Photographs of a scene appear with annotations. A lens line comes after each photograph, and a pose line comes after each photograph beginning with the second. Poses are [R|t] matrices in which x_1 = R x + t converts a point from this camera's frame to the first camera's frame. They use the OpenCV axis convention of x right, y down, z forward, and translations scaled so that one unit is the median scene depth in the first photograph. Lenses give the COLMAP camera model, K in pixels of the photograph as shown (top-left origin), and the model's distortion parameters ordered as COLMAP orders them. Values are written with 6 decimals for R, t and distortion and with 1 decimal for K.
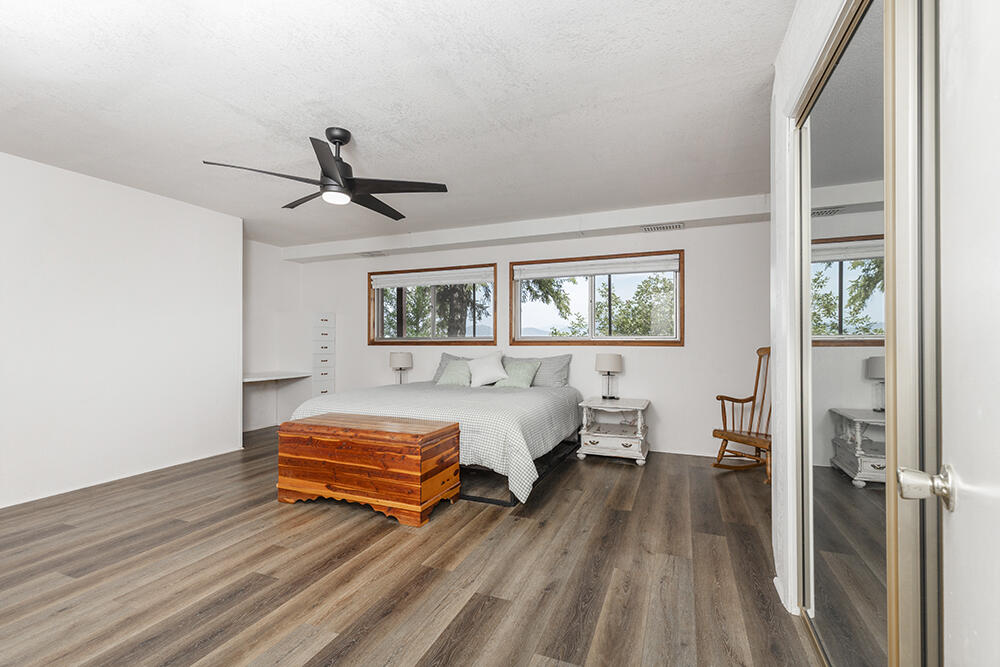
lens RADIAL K [[450.2, 0, 495.1], [0, 450.2, 336.8], [0, 0, 1]] dist [0.010109, -0.000199]
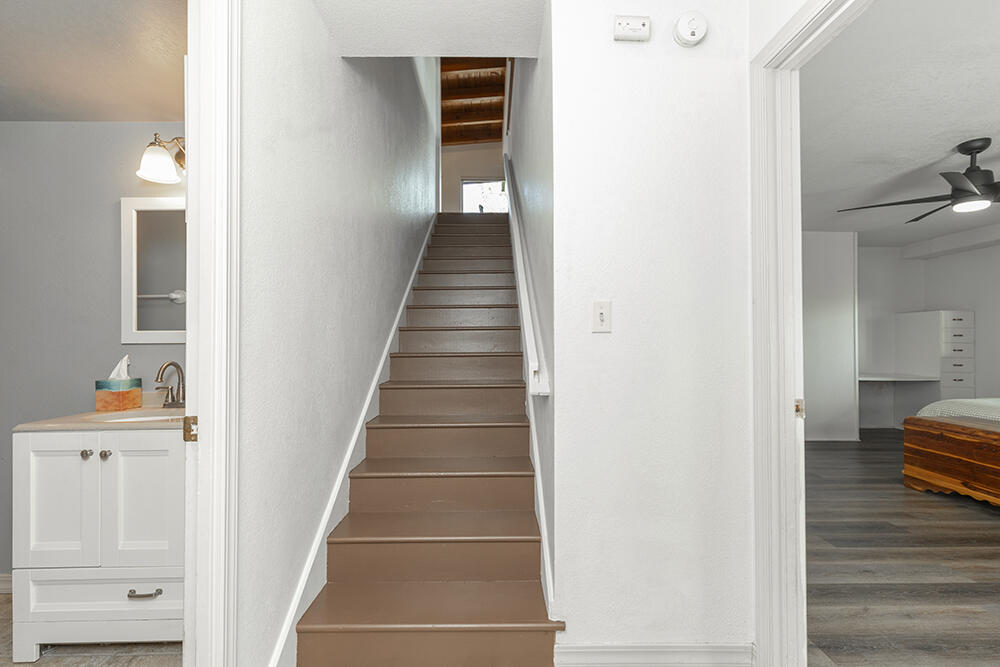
lens RADIAL K [[450.2, 0, 495.1], [0, 450.2, 336.8], [0, 0, 1]] dist [0.010109, -0.000199]
pose [[0.400353, -0.006311, -0.916339, 0.164649], [0.006726, 0.999970, -0.003948, -0.011137], [0.916336, -0.004582, 0.400383, -0.420395]]
